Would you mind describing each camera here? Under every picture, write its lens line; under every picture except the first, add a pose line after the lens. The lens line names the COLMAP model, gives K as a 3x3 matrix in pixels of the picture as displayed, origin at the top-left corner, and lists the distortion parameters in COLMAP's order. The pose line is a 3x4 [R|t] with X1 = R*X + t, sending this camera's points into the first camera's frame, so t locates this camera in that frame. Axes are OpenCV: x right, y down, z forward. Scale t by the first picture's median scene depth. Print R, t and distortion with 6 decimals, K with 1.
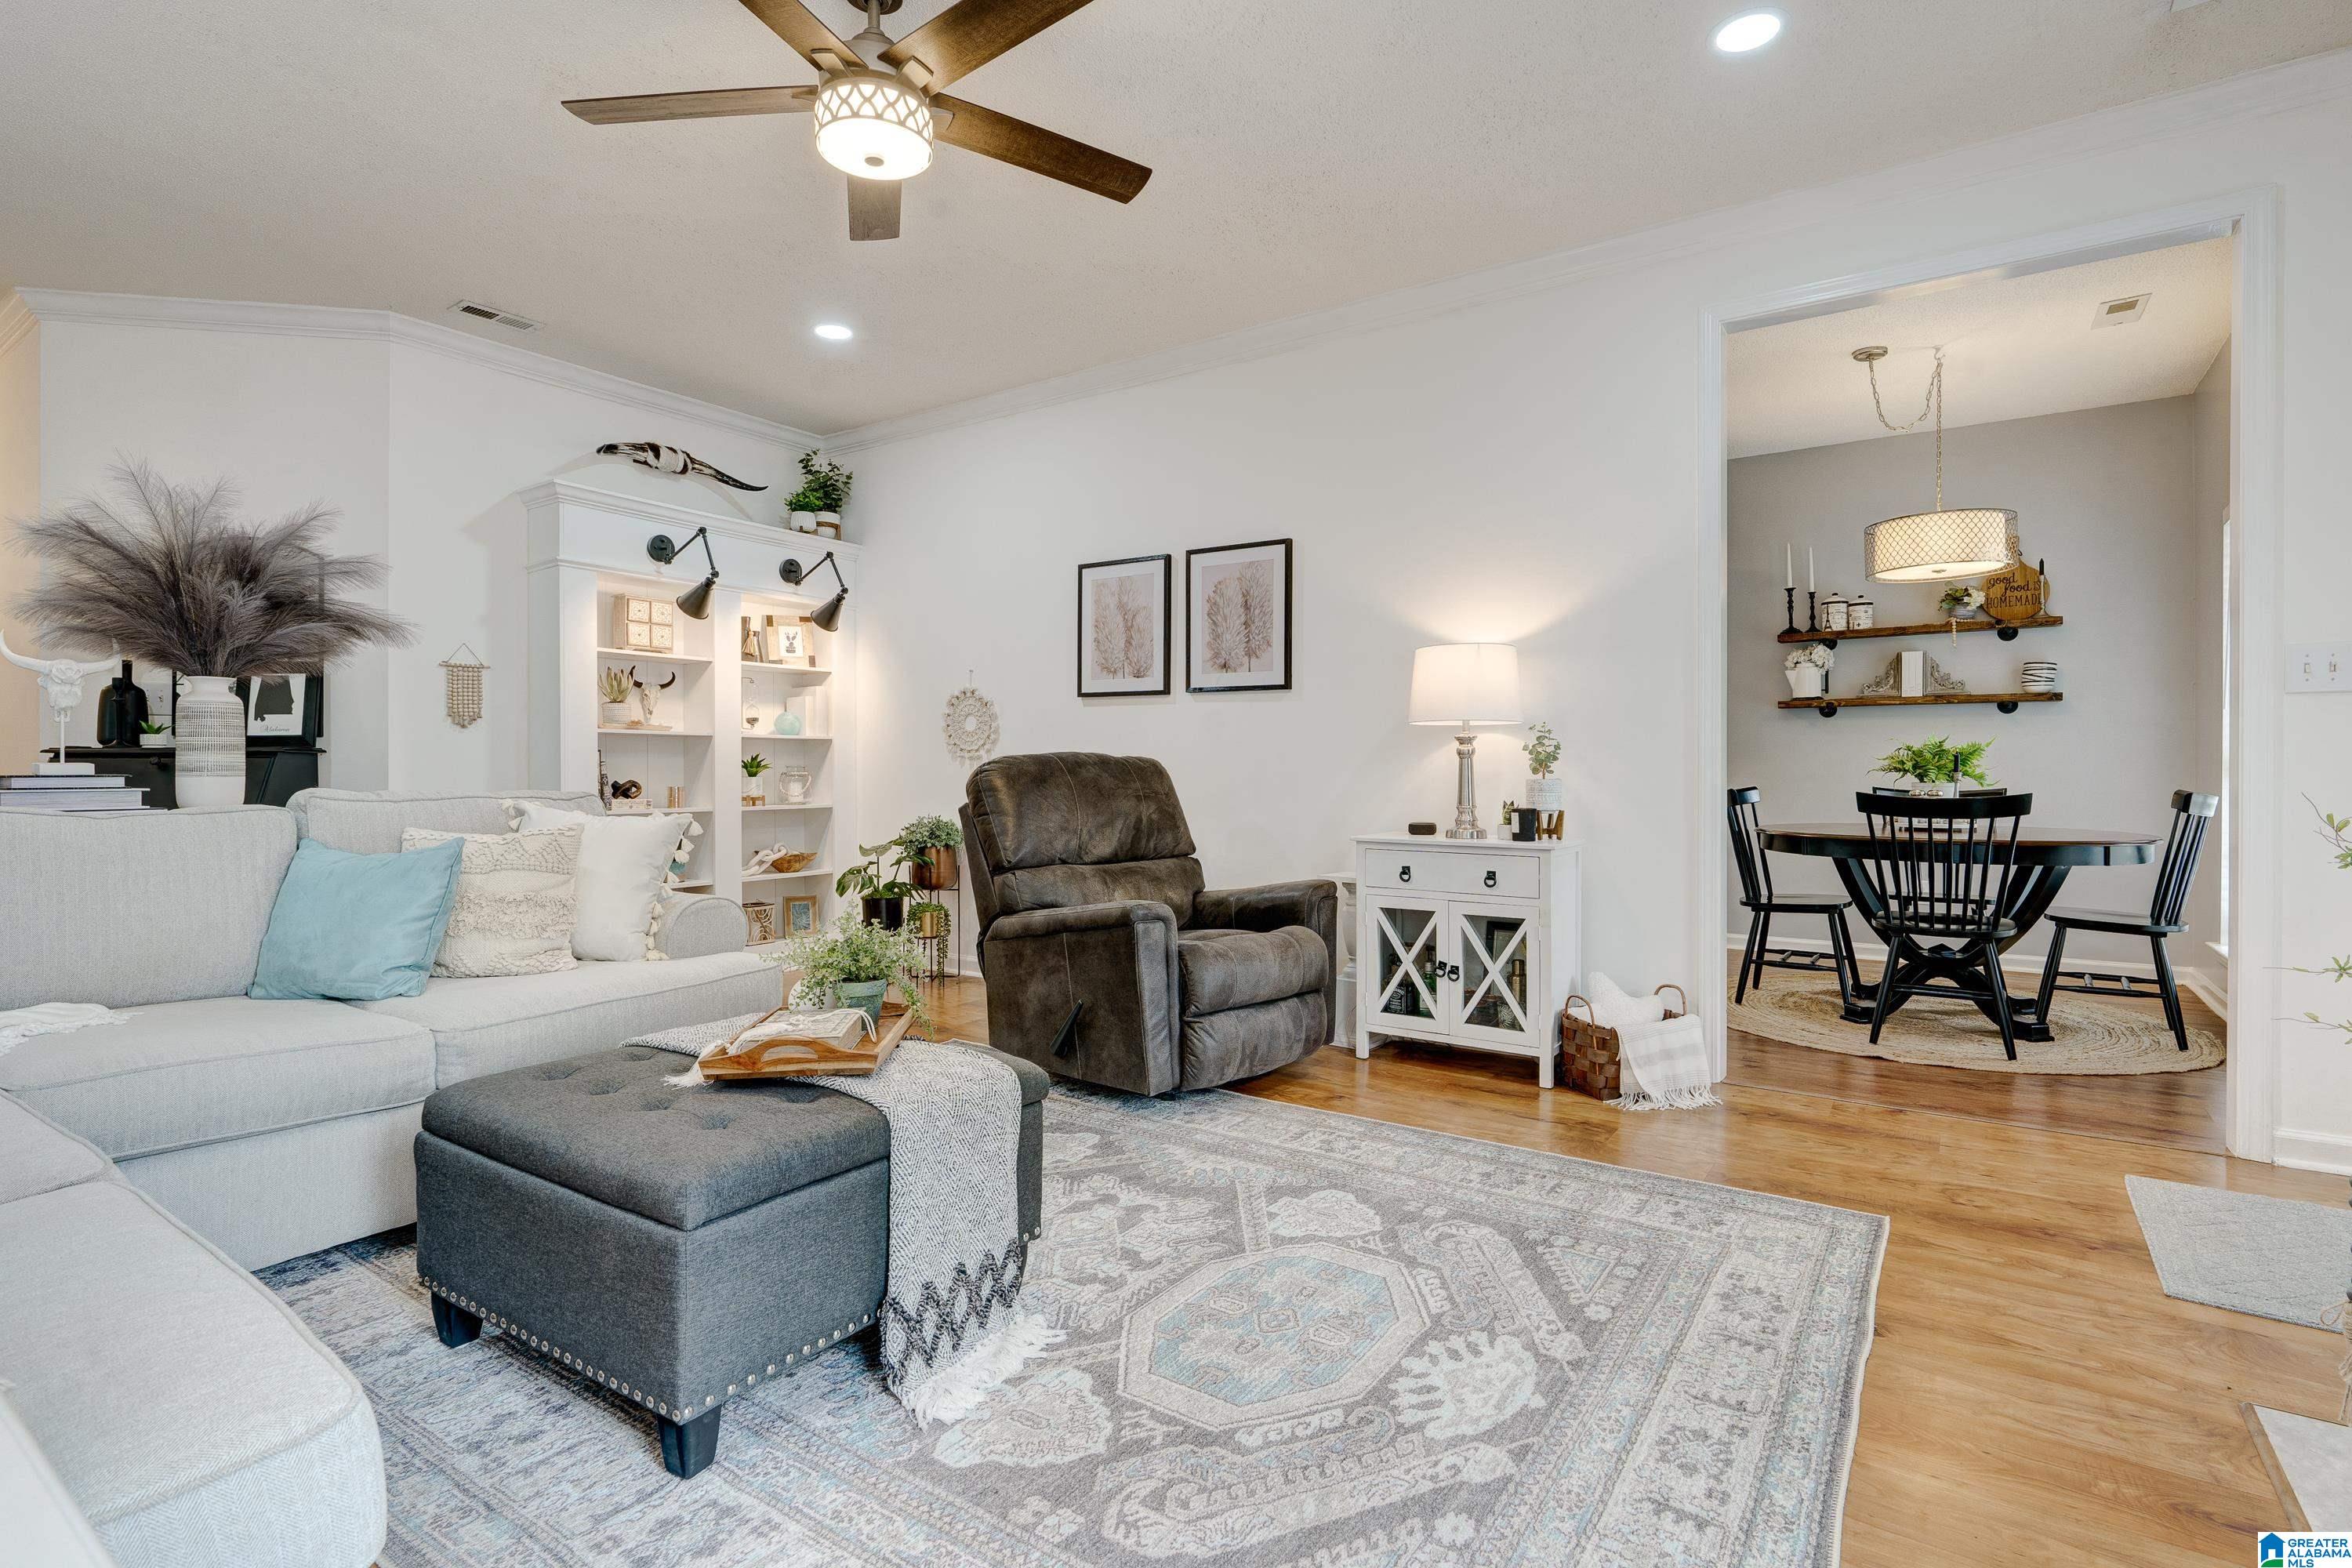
lens RADIAL K [[1131.4, 0, 1168.6], [0, 1131.4, 780.9], [0, 0, 1]] dist [-0.002269, -0.000311]
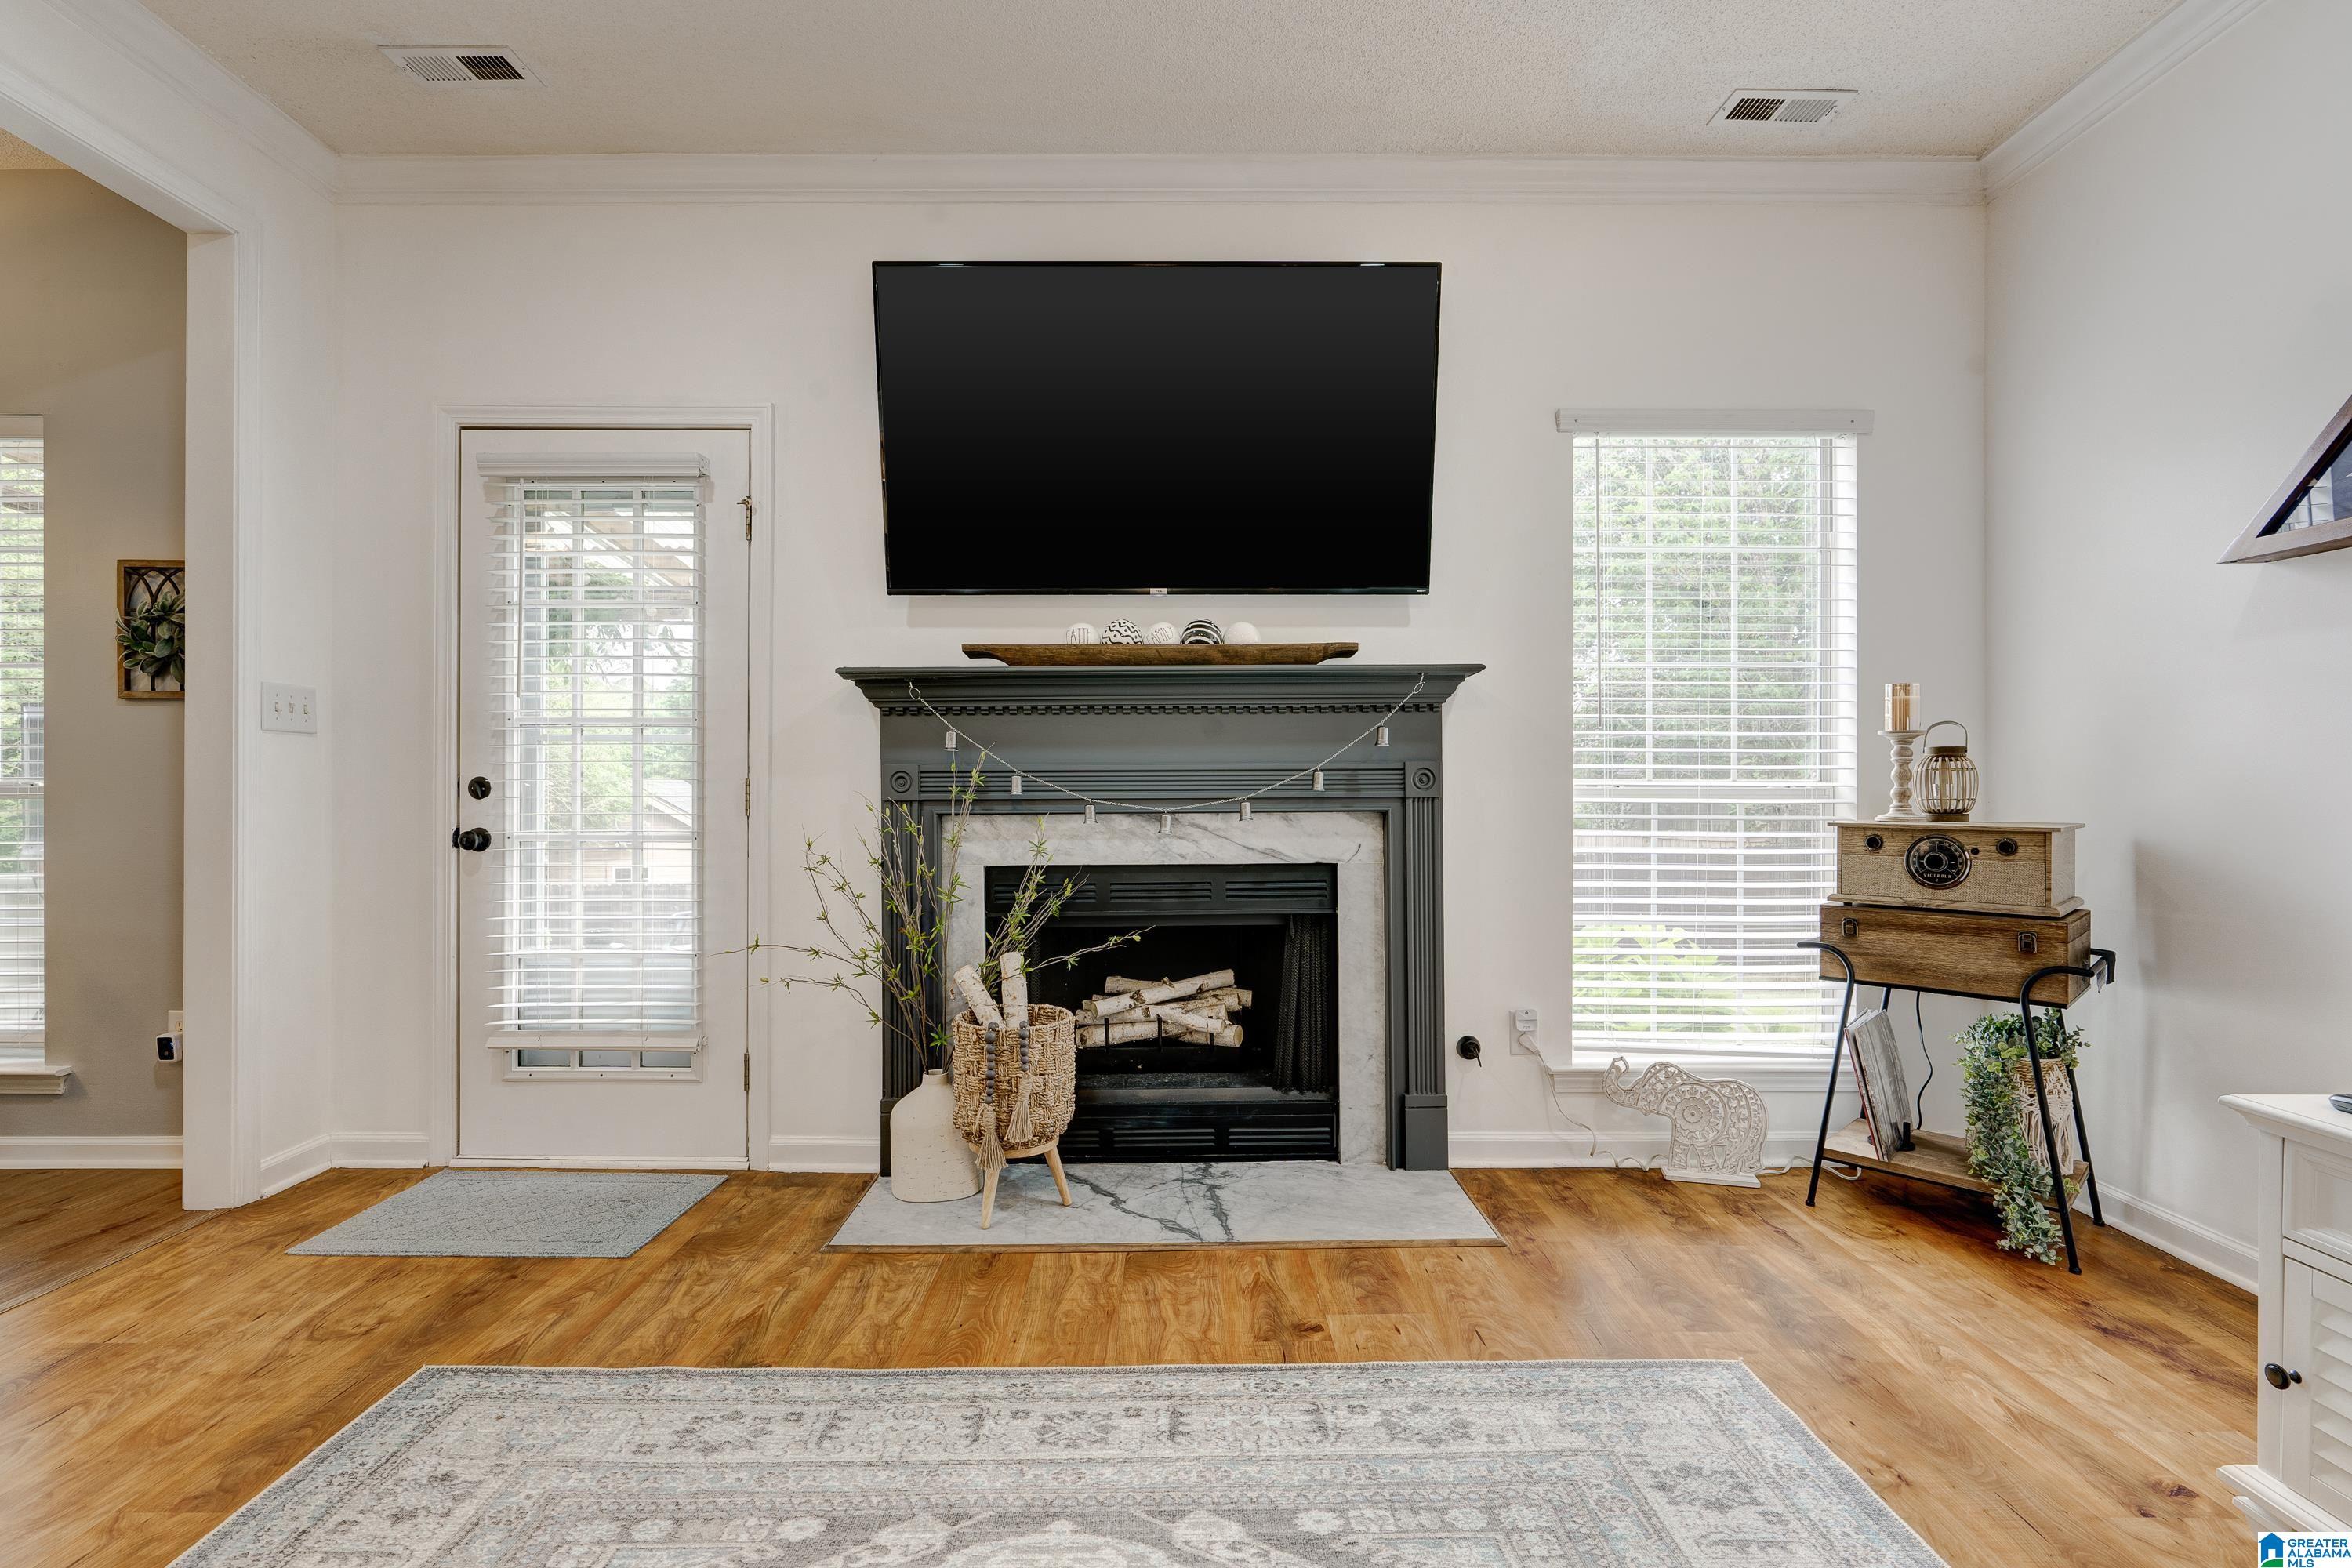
lens RADIAL K [[1070.3, 0, 1174.2], [0, 1070.3, 792.4], [0, 0, 1]] dist [-0.000610, 0.000075]
pose [[-0.579101, -0.003084, 0.815250, -0.319539], [0.003305, 0.999976, 0.006131, -0.029437], [-0.815249, 0.006245, -0.579077, 1.084223]]
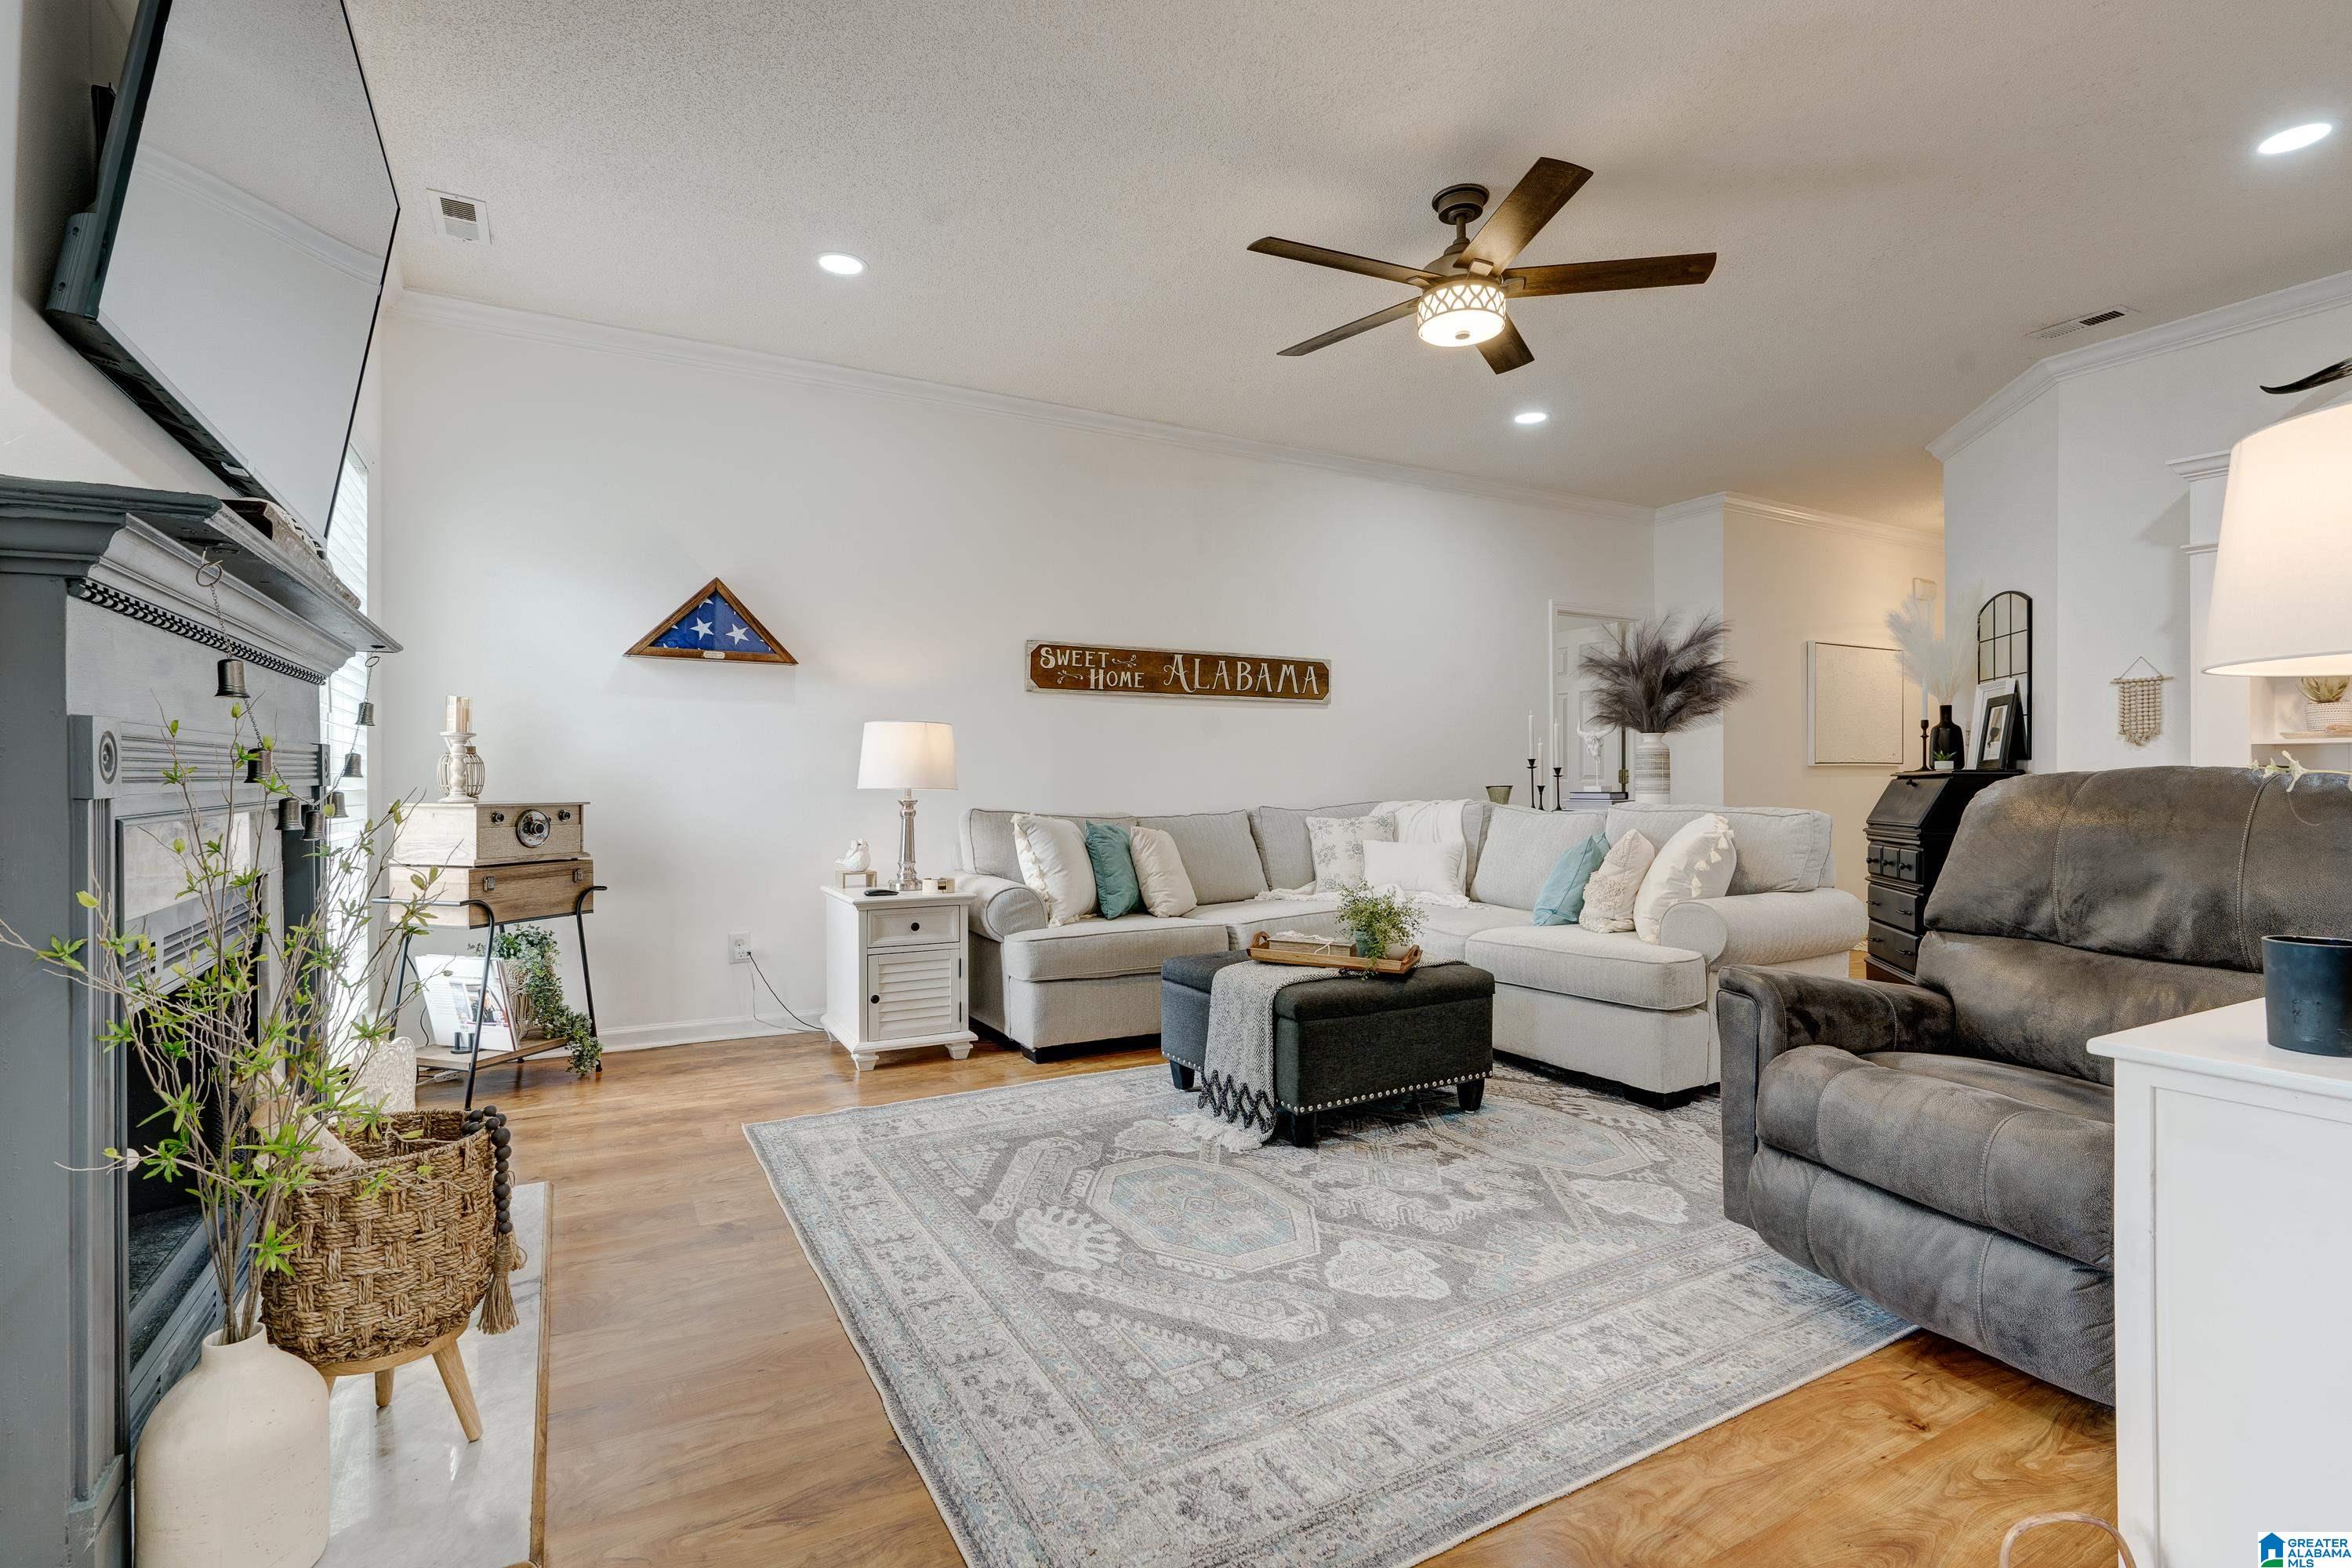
lens RADIAL K [[1088.0, 0, 1176.0], [0, 1088.0, 784.0], [0, 0, 1]] dist [0.001606, 0.000188]
pose [[-0.434253, -0.000232, -0.900791, 1.121607], [-0.005792, 0.999980, 0.002534, -0.024170], [0.900772, 0.006317, -0.434246, 1.350134]]
